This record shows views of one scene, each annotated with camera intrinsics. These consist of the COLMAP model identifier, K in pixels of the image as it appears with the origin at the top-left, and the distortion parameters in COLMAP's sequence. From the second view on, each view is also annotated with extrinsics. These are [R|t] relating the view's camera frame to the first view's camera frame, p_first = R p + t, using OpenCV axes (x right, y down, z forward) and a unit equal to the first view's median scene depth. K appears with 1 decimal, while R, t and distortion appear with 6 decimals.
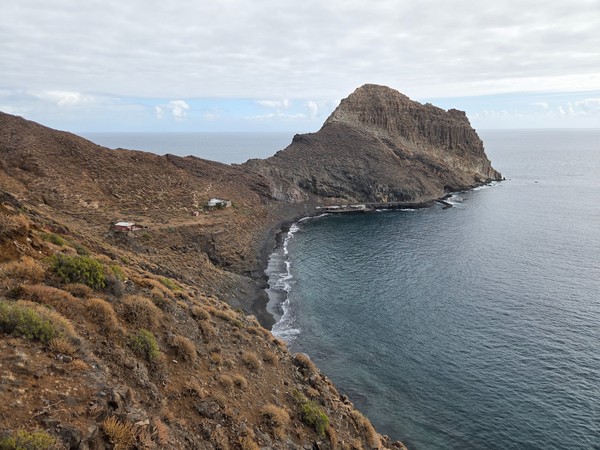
lens RADIAL K [[402.5, 0, 298.7], [0, 402.5, 221.3], [0, 0, 1]] dist [0.028895, -0.010078]
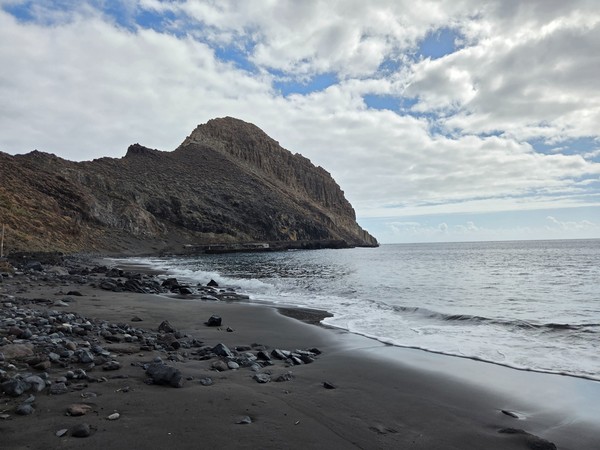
lens RADIAL K [[402.5, 0, 313.4], [0, 402.5, 216.3], [0, 0, 1]] dist [0.028895, -0.010078]
pose [[0.890980, 0.011801, 0.453890, -0.045876], [0.123026, 0.955992, -0.266354, 0.089044], [-0.437058, 0.293157, 0.850317, 0.455927]]
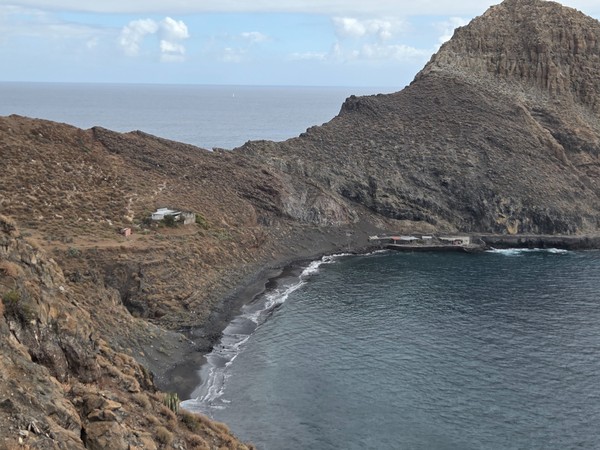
lens RADIAL K [[916.8, 0, 299.7], [0, 916.8, 225.9], [0, 0, 1]] dist [0.036514, 0.000000]
pose [[0.987189, 0.043620, -0.153476, 0.131340], [-0.053725, 0.996609, -0.062322, 0.028696], [0.150237, 0.069769, 0.986185, -0.172016]]
